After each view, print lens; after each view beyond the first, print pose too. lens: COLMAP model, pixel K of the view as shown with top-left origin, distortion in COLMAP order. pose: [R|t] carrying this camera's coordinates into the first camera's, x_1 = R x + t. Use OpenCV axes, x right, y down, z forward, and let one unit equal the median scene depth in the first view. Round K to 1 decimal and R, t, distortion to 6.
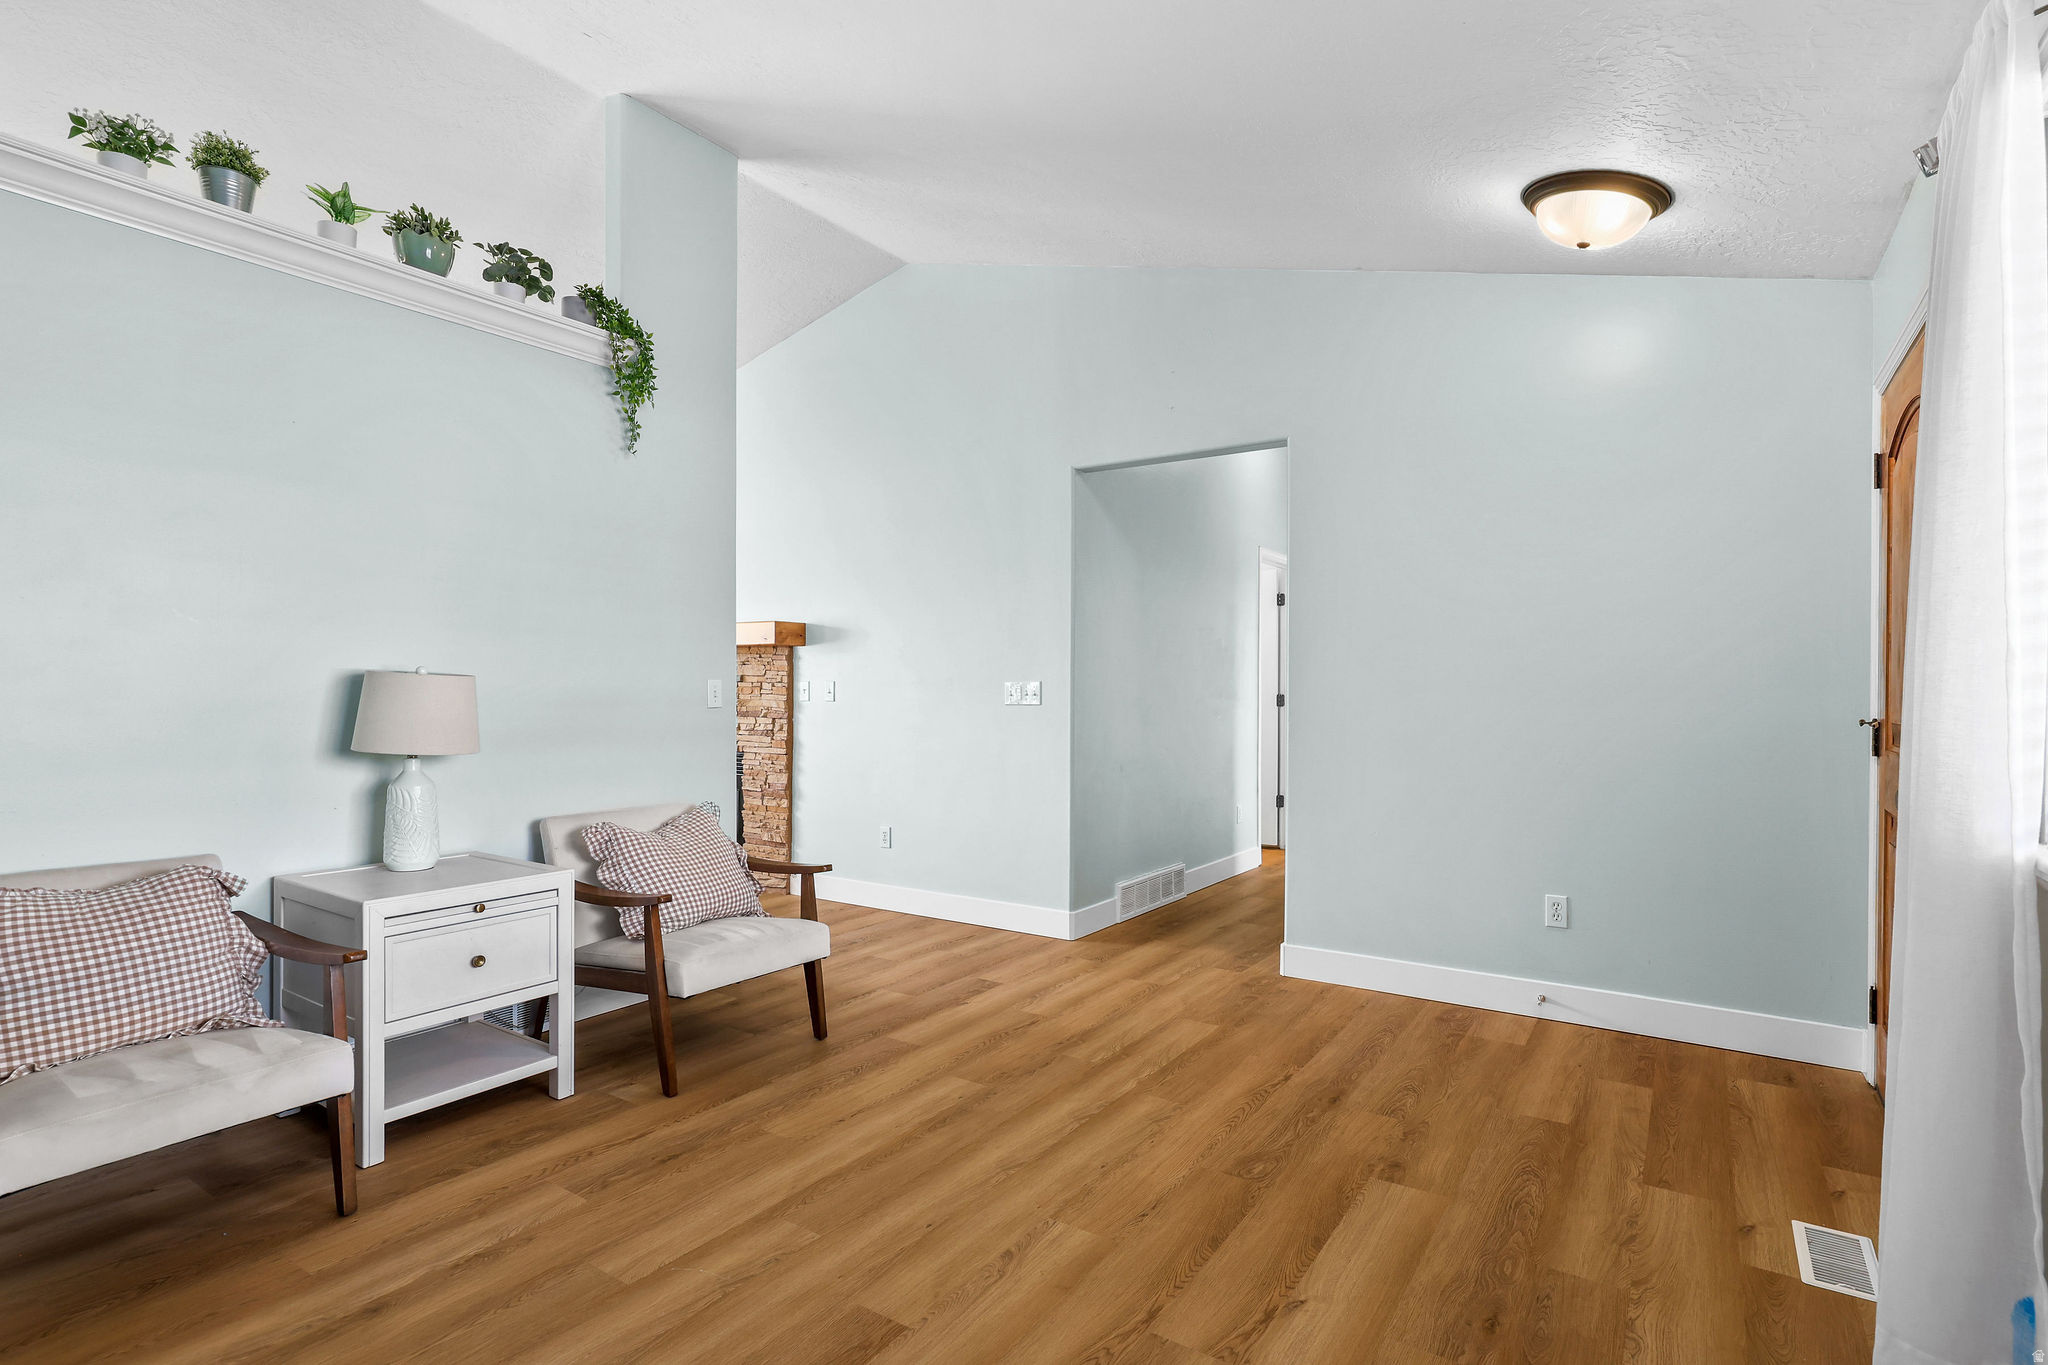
lens RADIAL K [[994.5, 0, 1013.0], [0, 994.5, 704.8], [0, 0, 1]] dist [-0.000205, -0.000295]
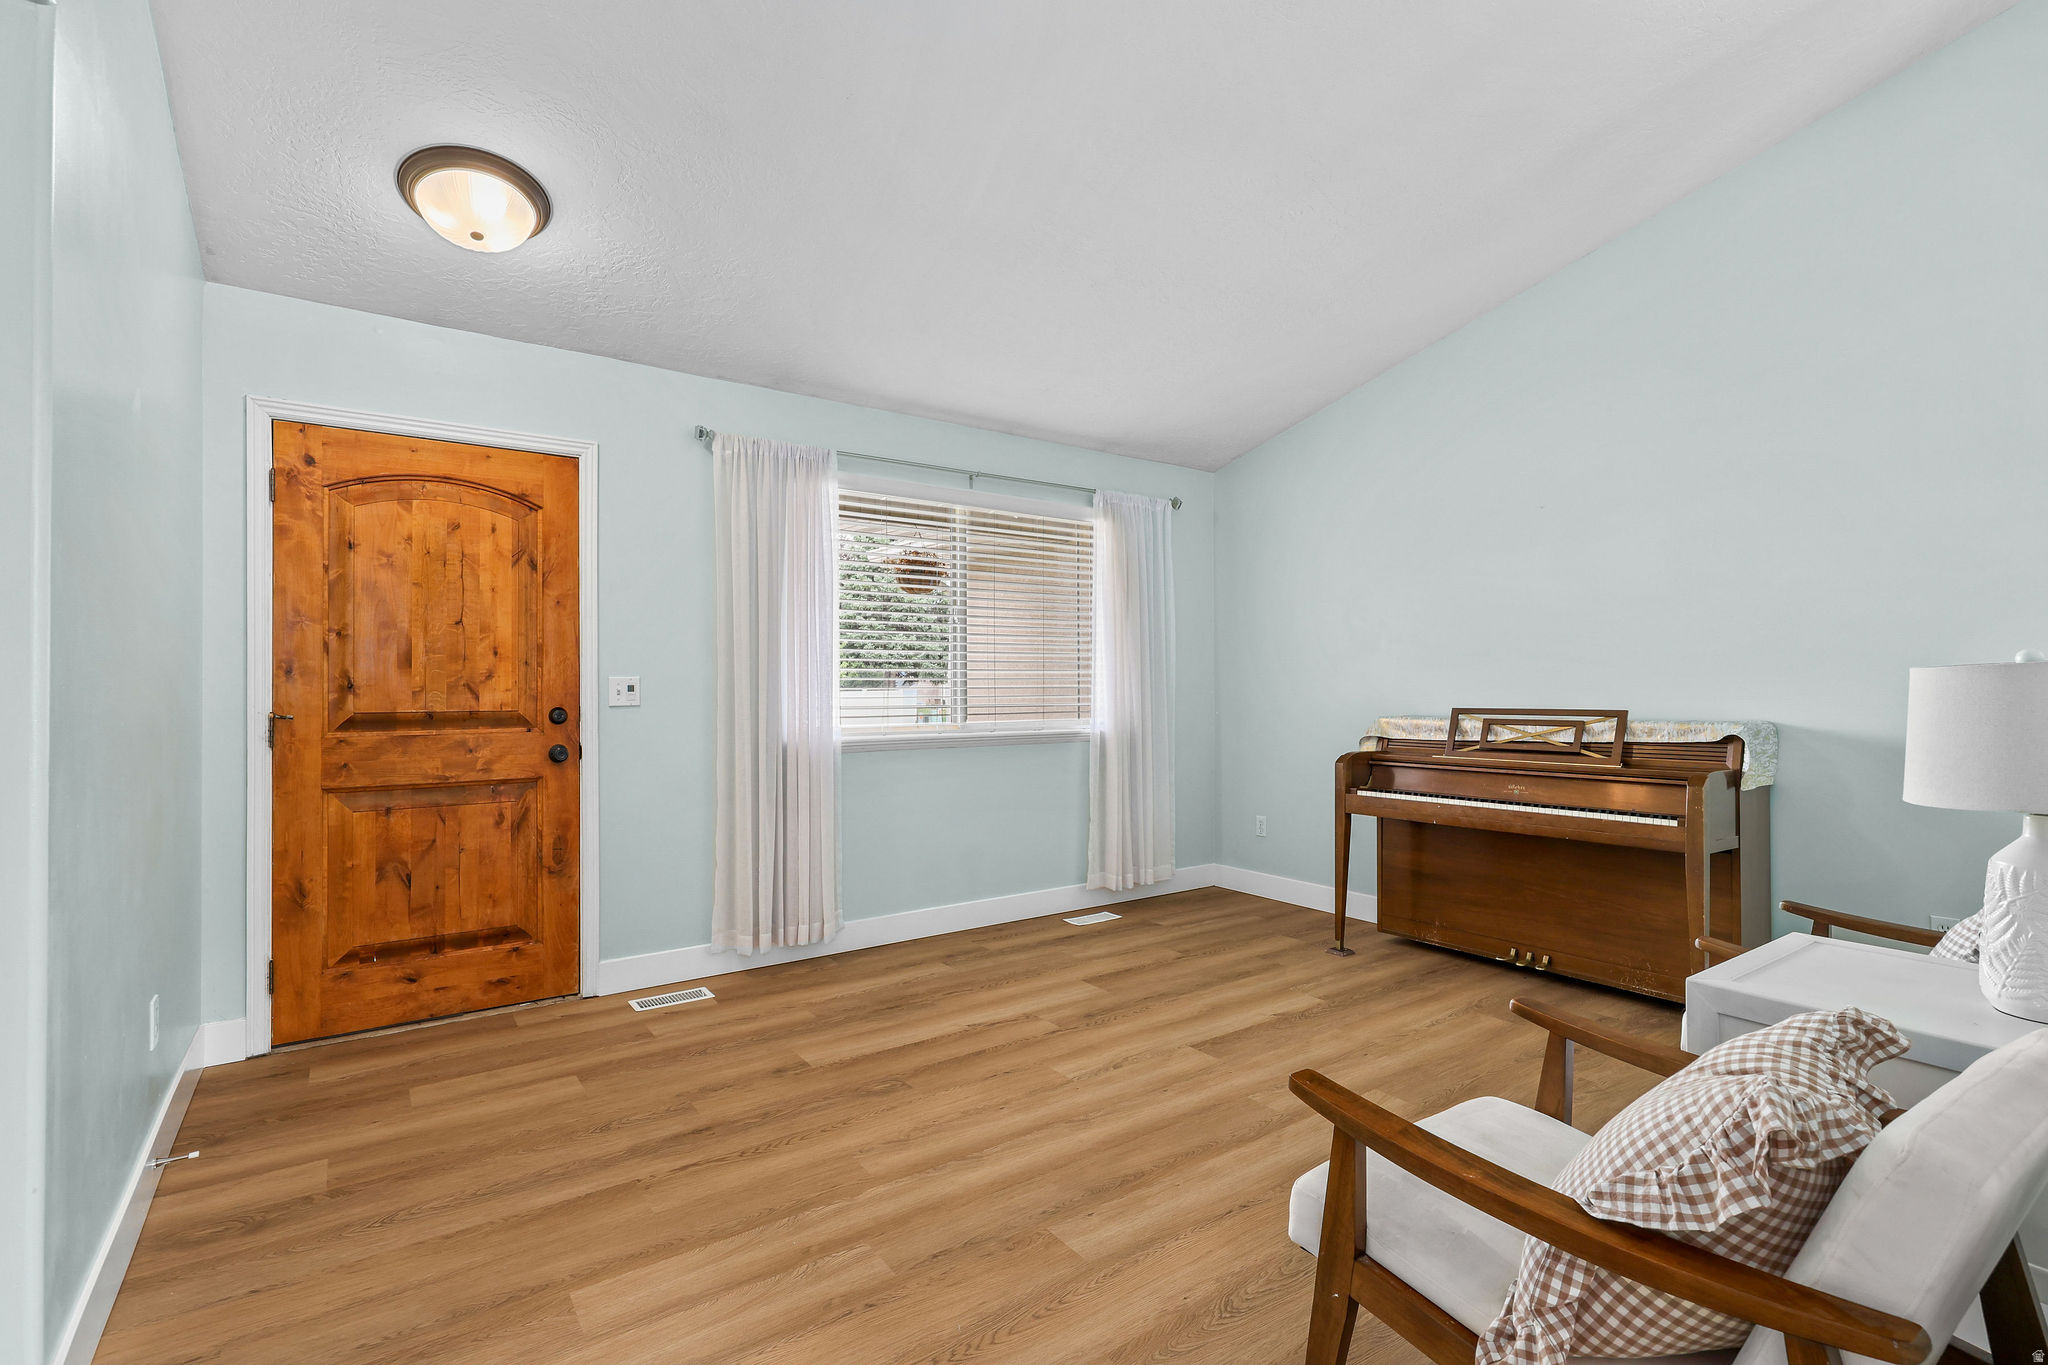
lens RADIAL K [[945.0, 0, 1017.7], [0, 945.0, 685.5], [0, 0, 1]] dist [-0.002491, -0.000986]
pose [[-0.939161, -0.003800, 0.343455, -0.283802], [0.002743, 0.999824, 0.018562, -0.035137], [-0.343465, 0.018374, -0.938986, 1.924630]]
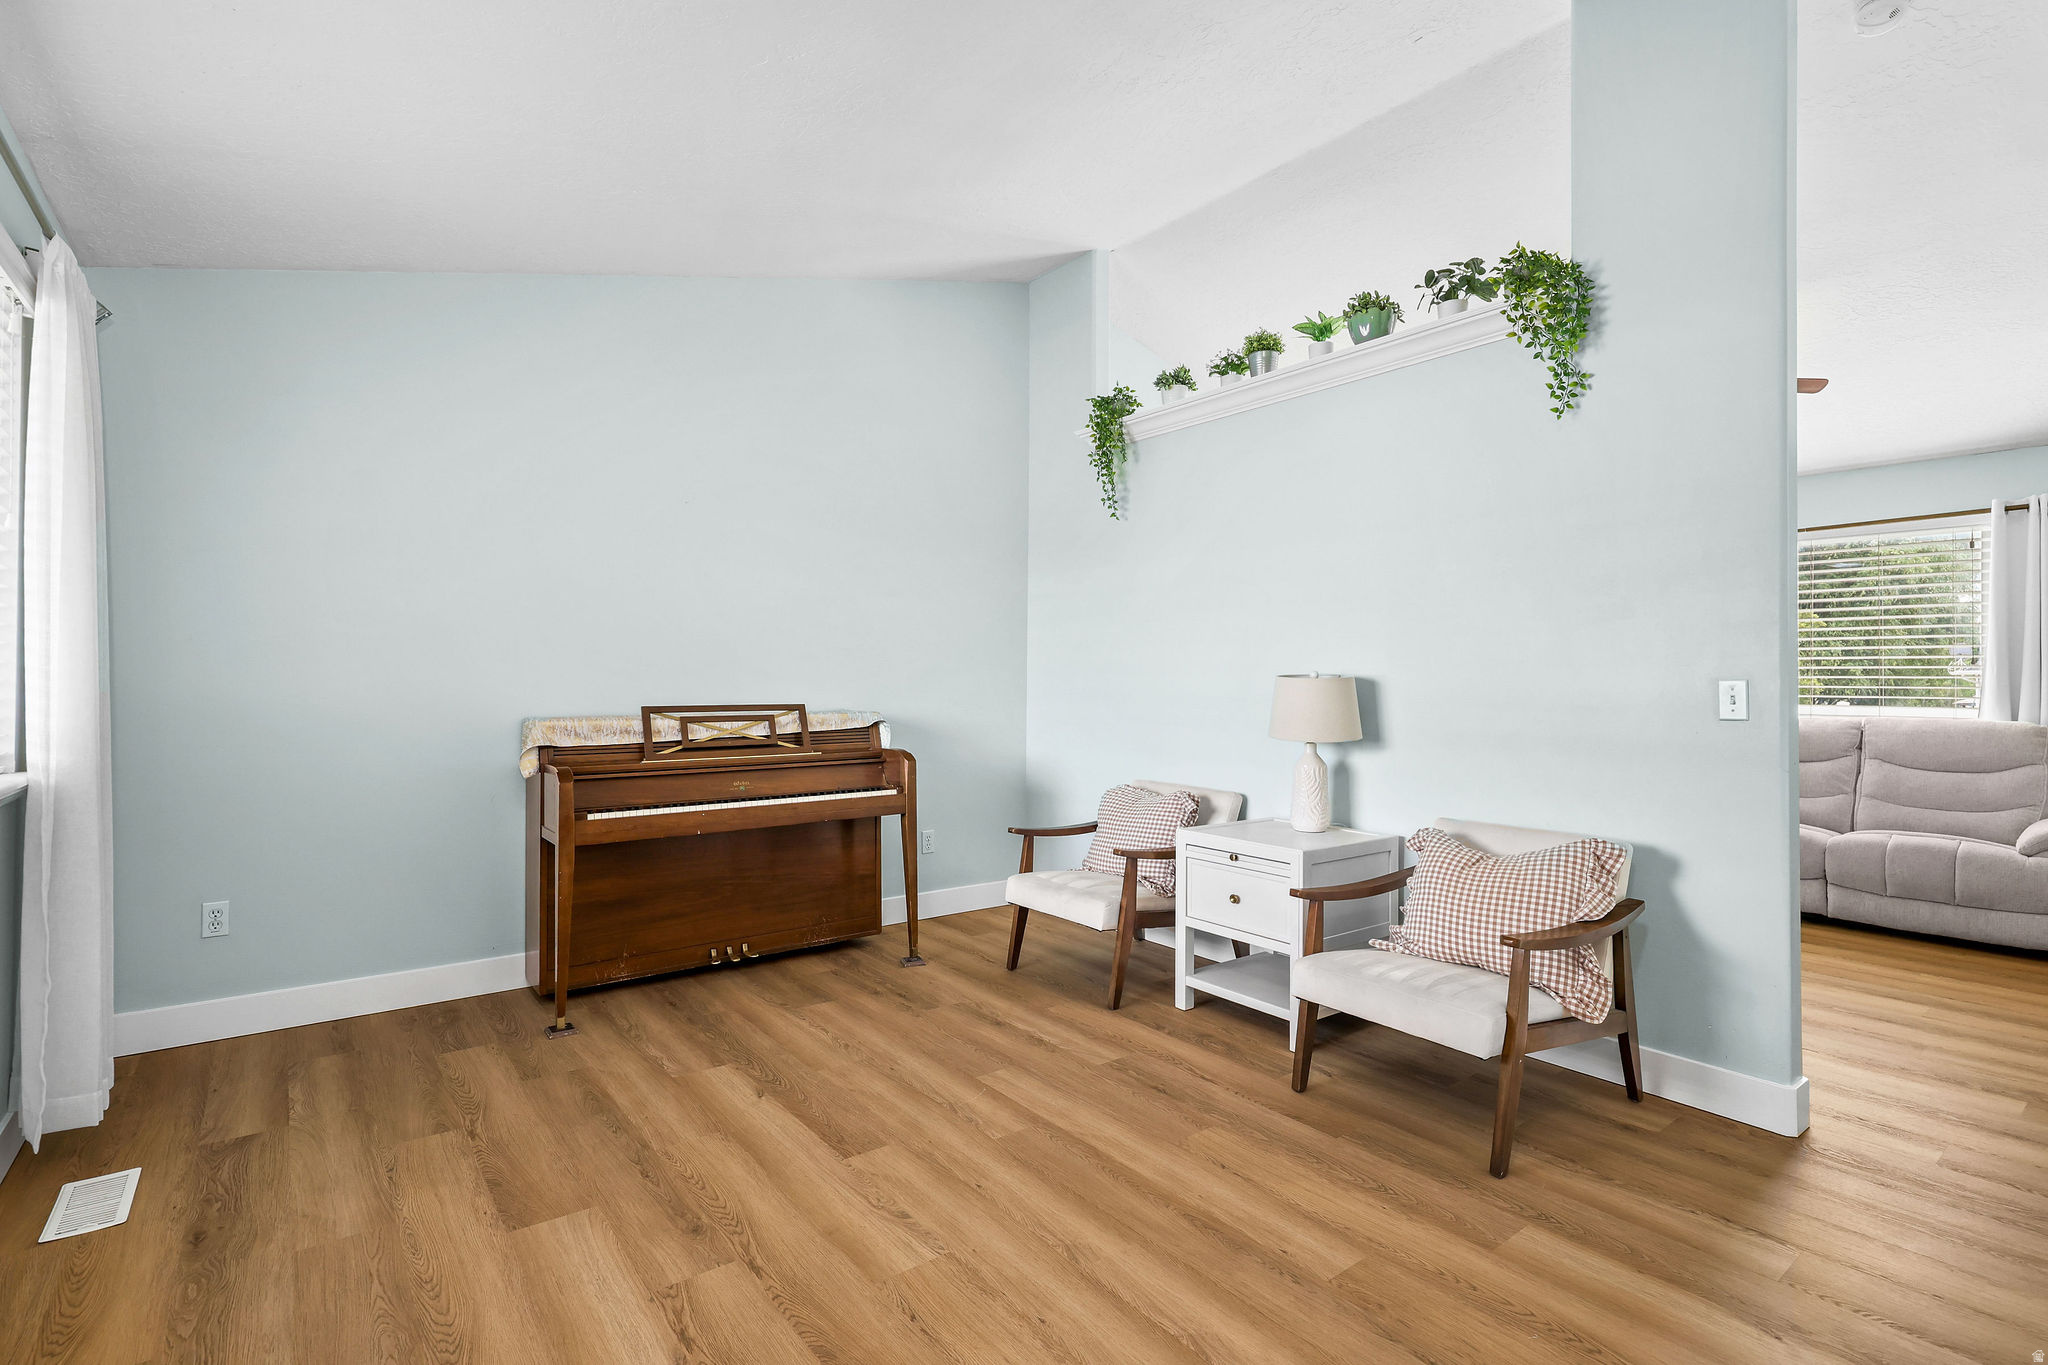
lens RADIAL K [[945.0, 0, 1012.0], [0, 945.0, 684.2], [0, 0, 1]] dist [-0.002491, -0.000986]
pose [[-0.305487, -0.005337, -0.952181, 0.751623], [-0.025914, 0.999661, 0.002710, -0.017506], [0.951844, 0.025503, -0.305521, 1.142028]]
